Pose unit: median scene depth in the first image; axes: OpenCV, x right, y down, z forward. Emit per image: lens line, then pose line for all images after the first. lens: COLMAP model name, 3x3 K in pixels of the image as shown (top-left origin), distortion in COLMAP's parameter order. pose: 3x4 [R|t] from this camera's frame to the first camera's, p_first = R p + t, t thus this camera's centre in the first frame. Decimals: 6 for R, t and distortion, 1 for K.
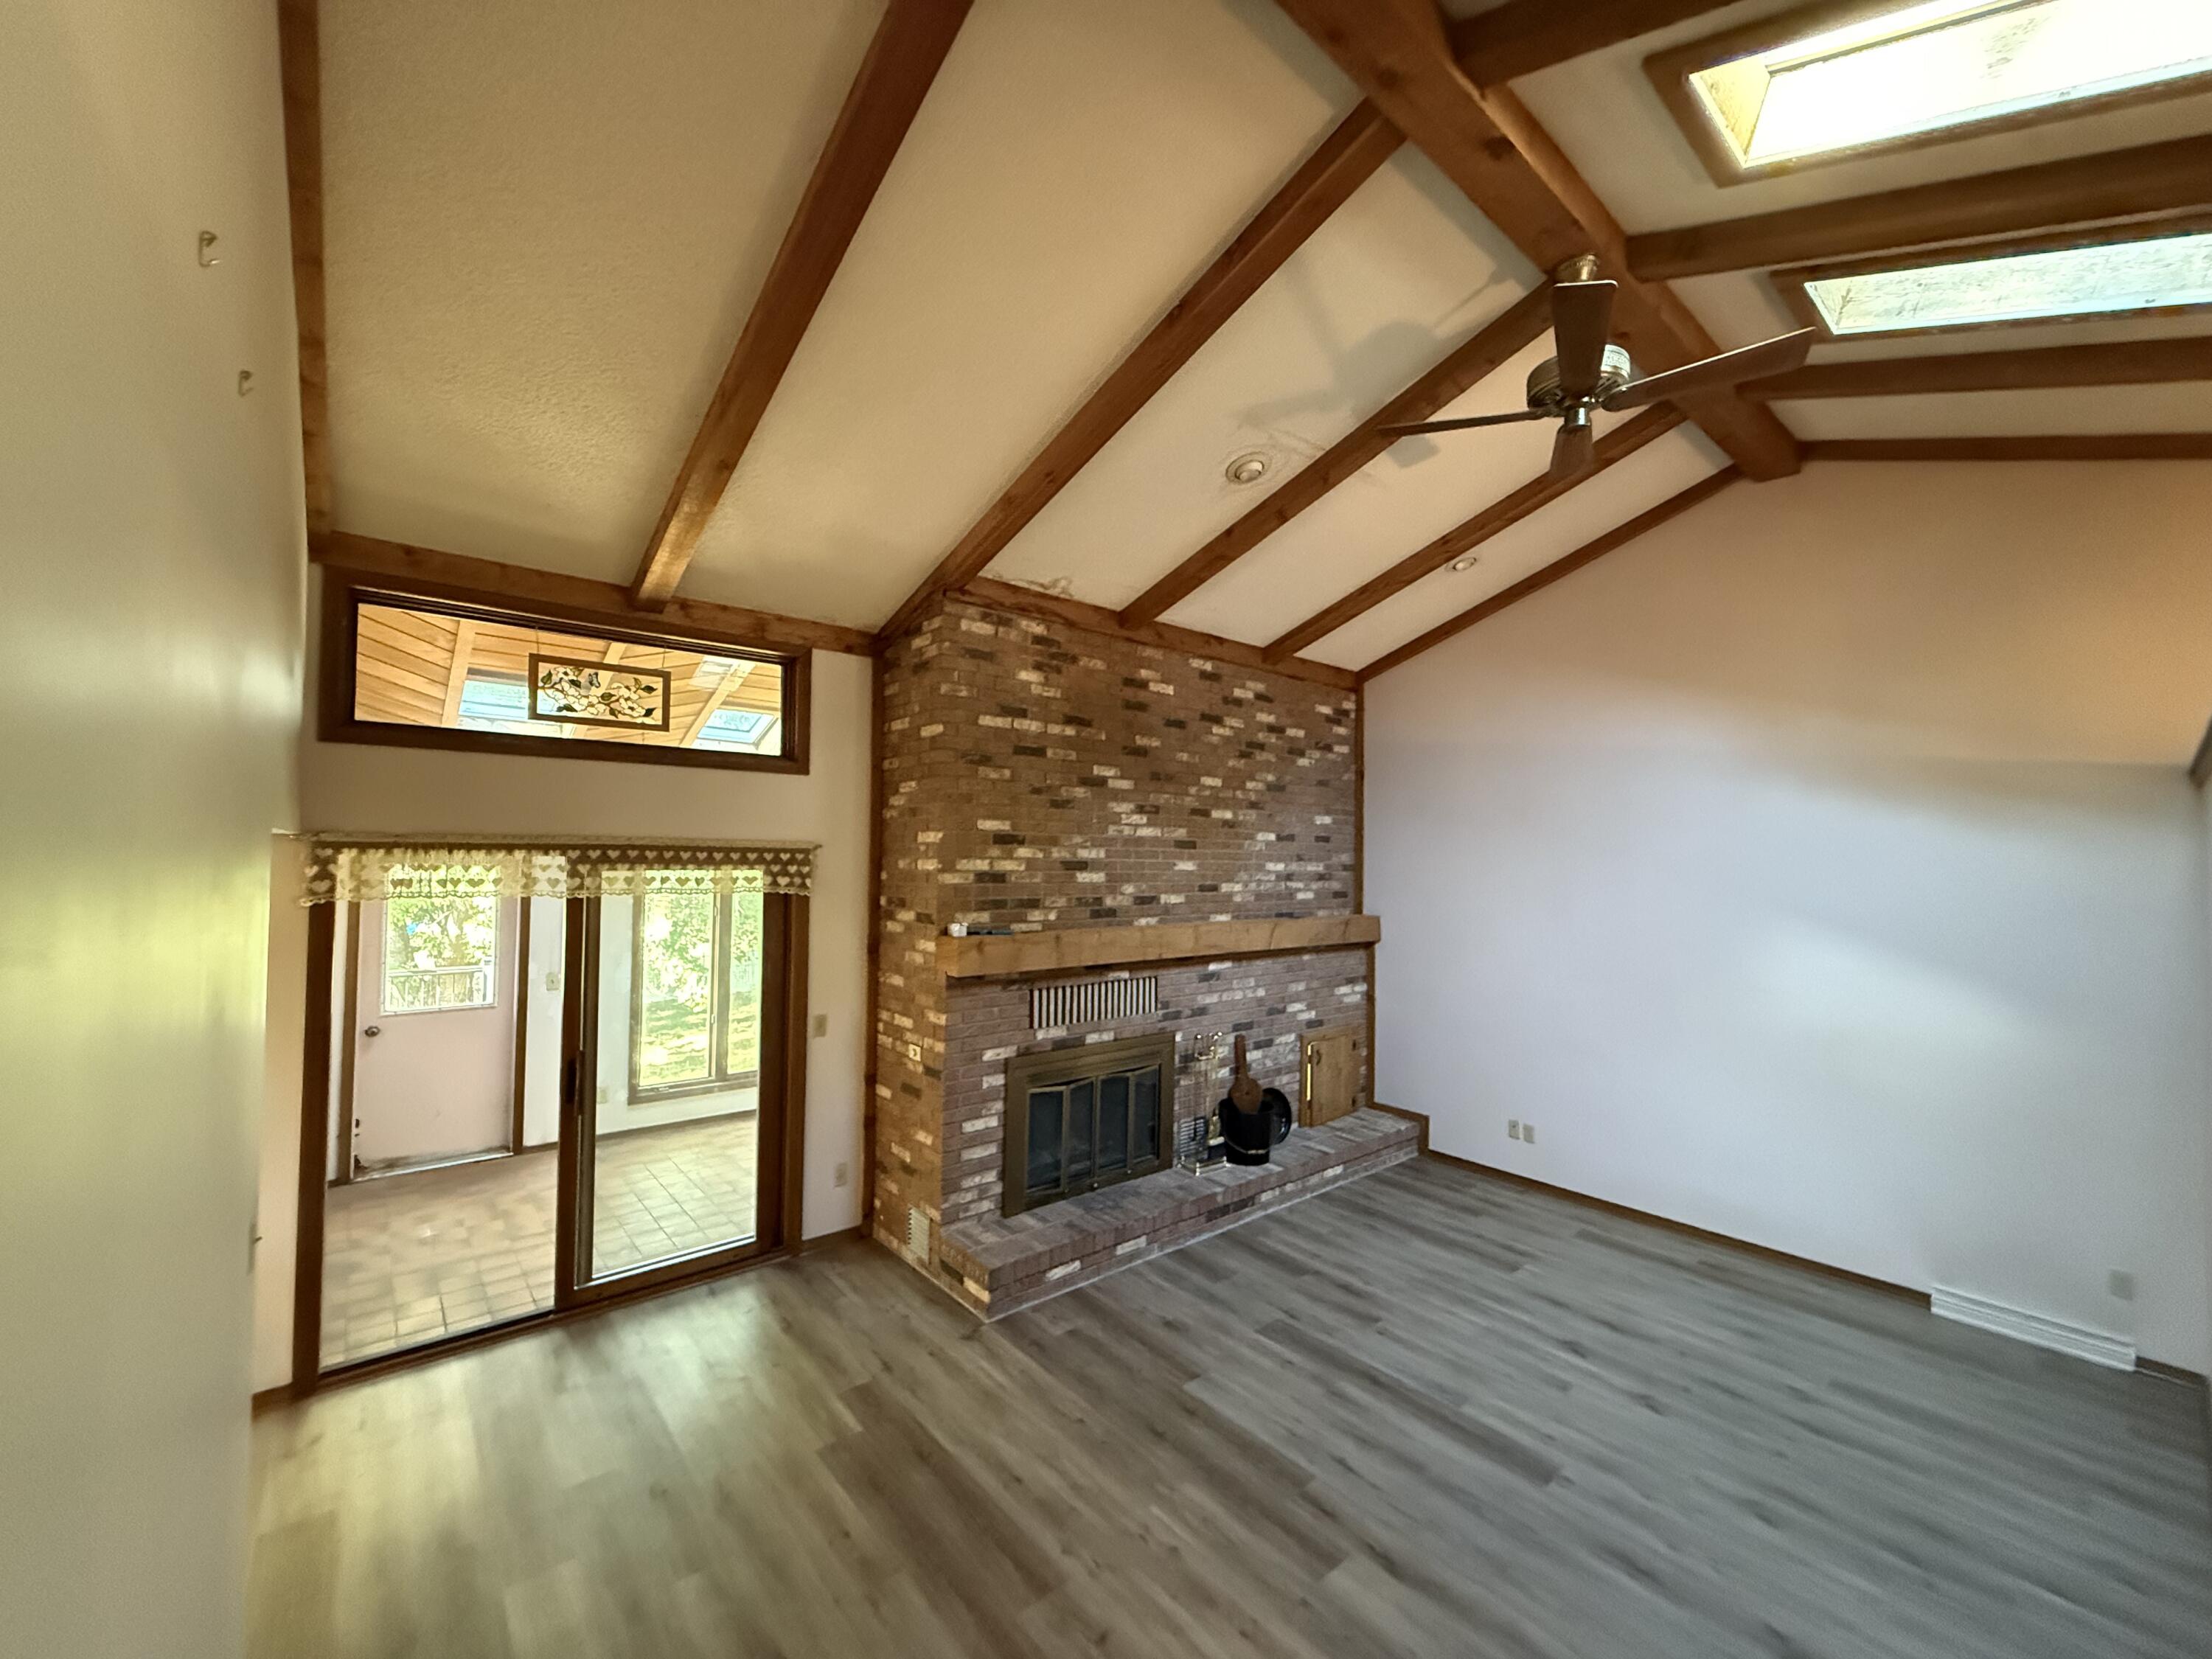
lens RADIAL K [[877.9, 0, 1099.4], [0, 877.9, 834.5], [0, 0, 1]] dist [-0.000592, -0.000021]
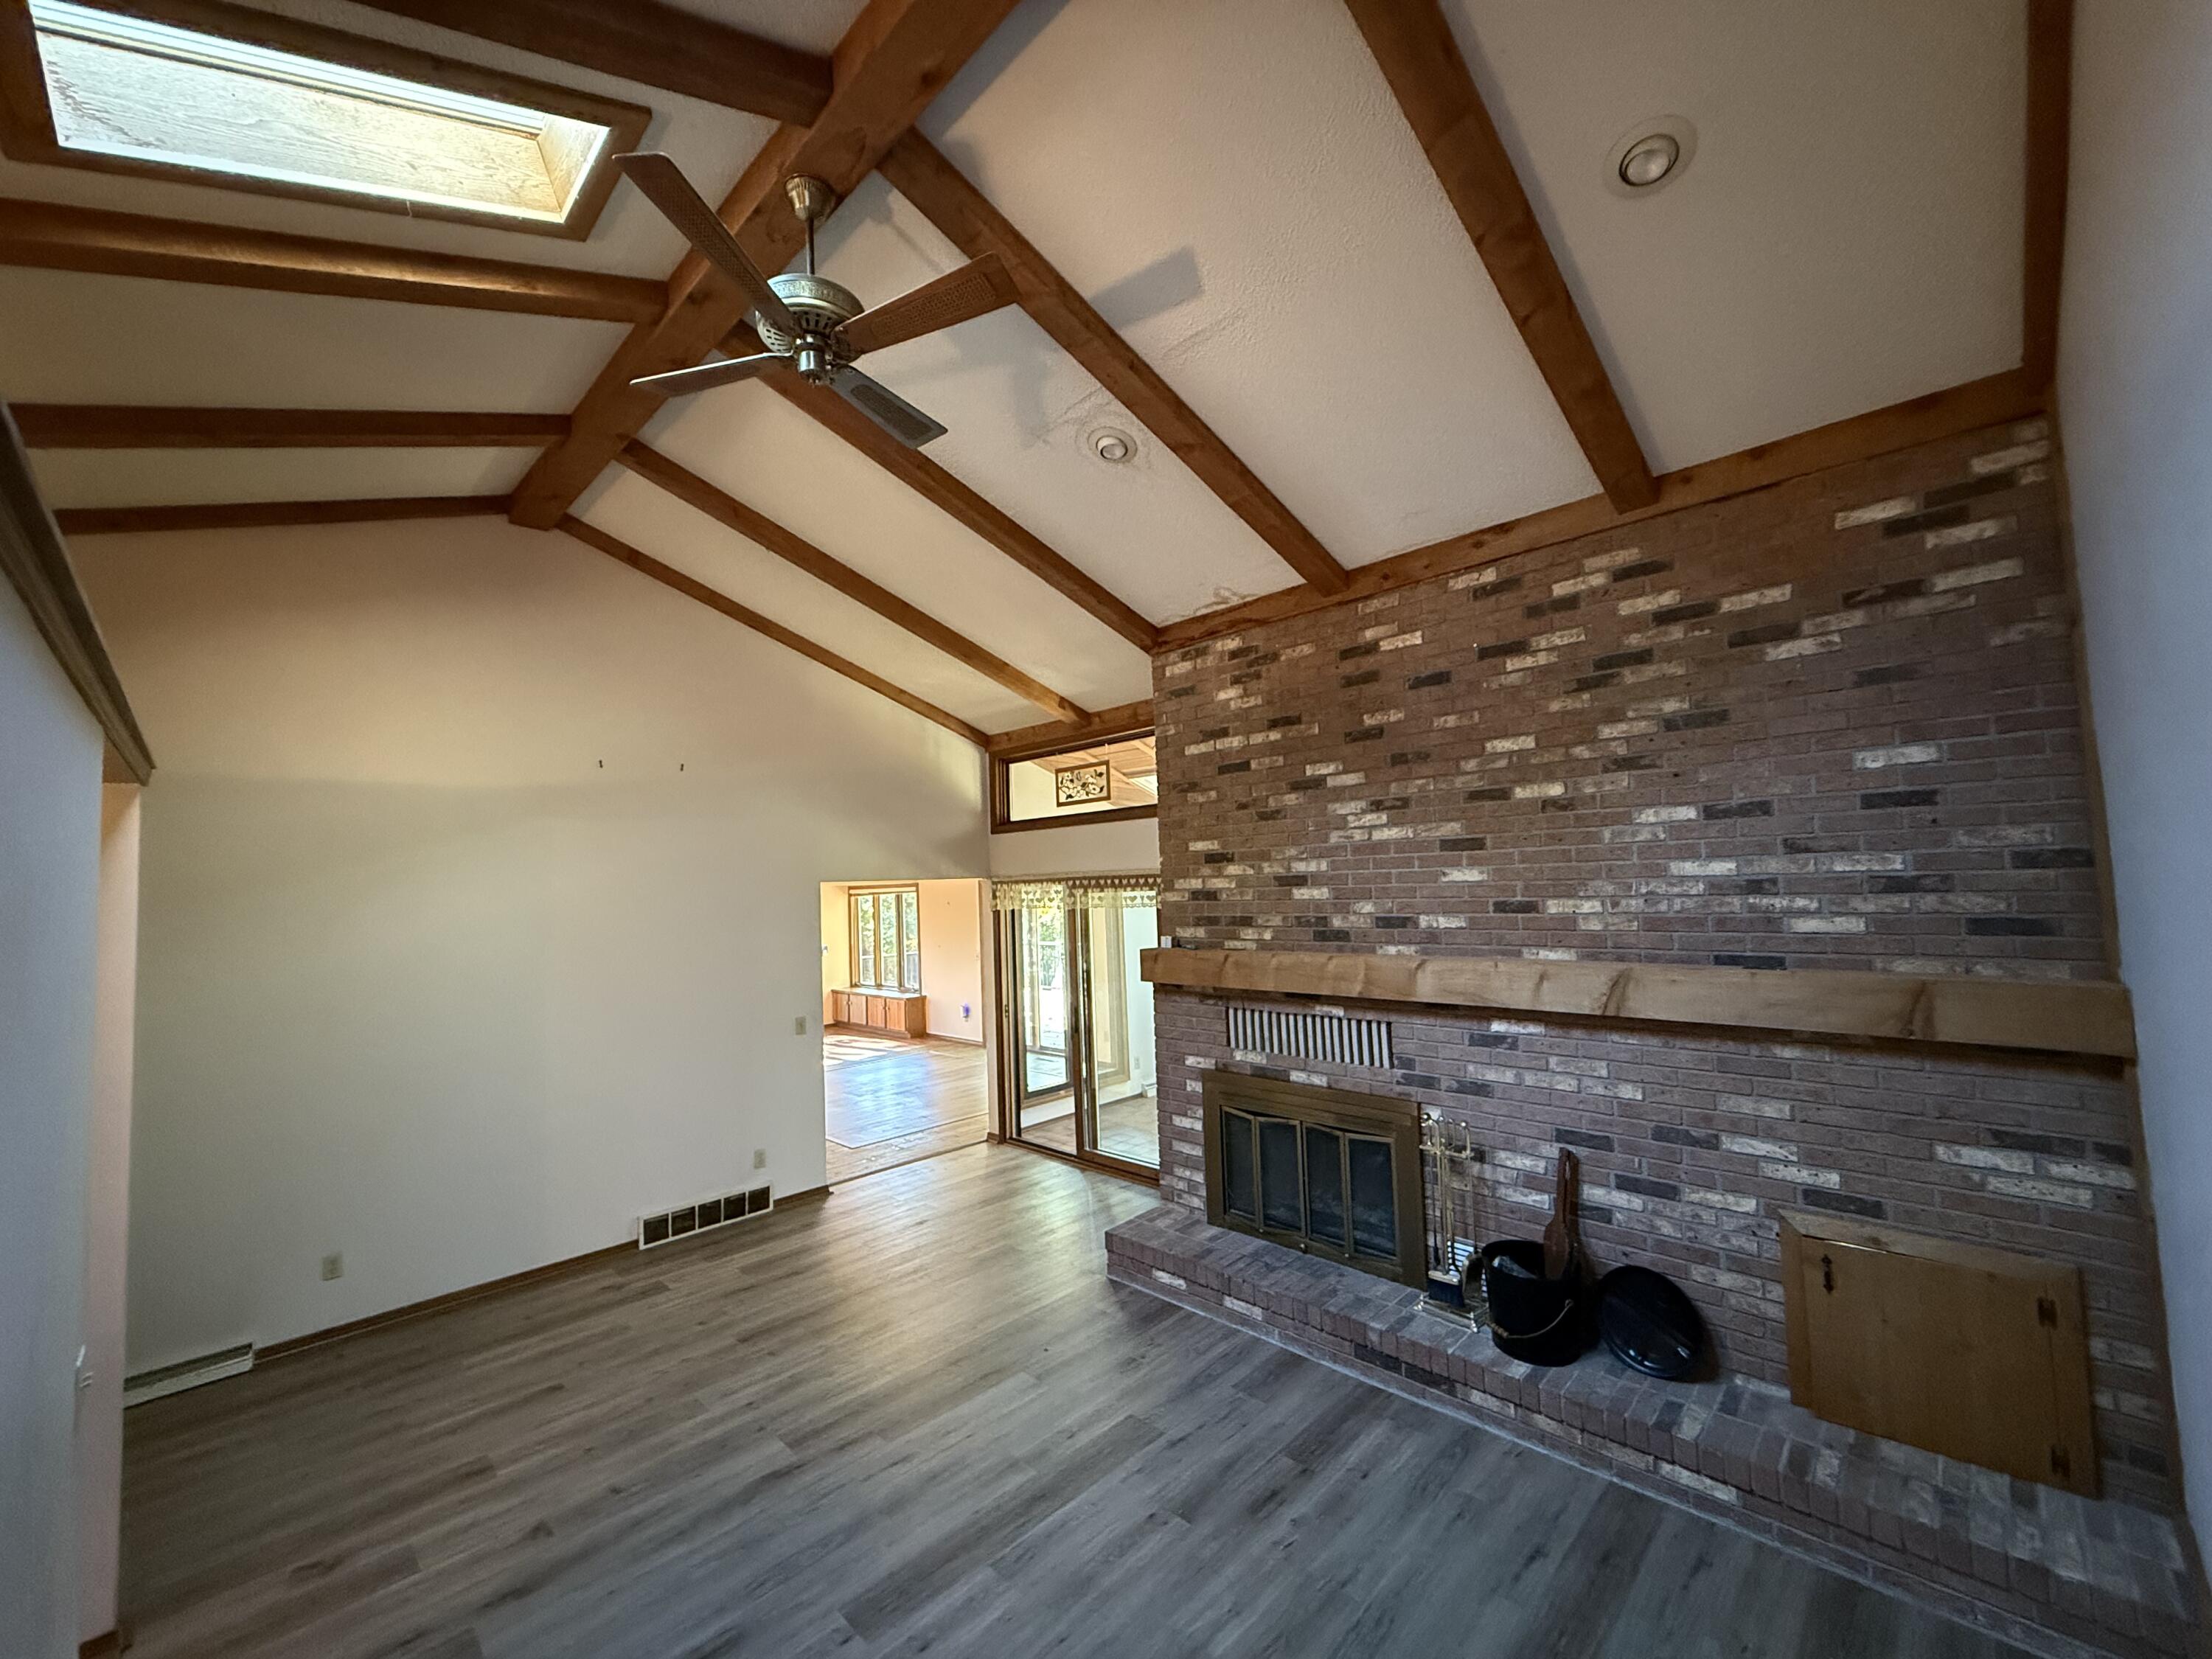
lens RADIAL K [[877.9, 0, 1101.1], [0, 877.9, 833.2], [0, 0, 1]] dist [-0.000592, -0.000021]
pose [[0.089061, -0.074644, -0.993225, 0.819307], [0.060664, 0.995743, -0.069394, 0.035727], [0.994177, -0.054073, 0.093210, 0.692166]]
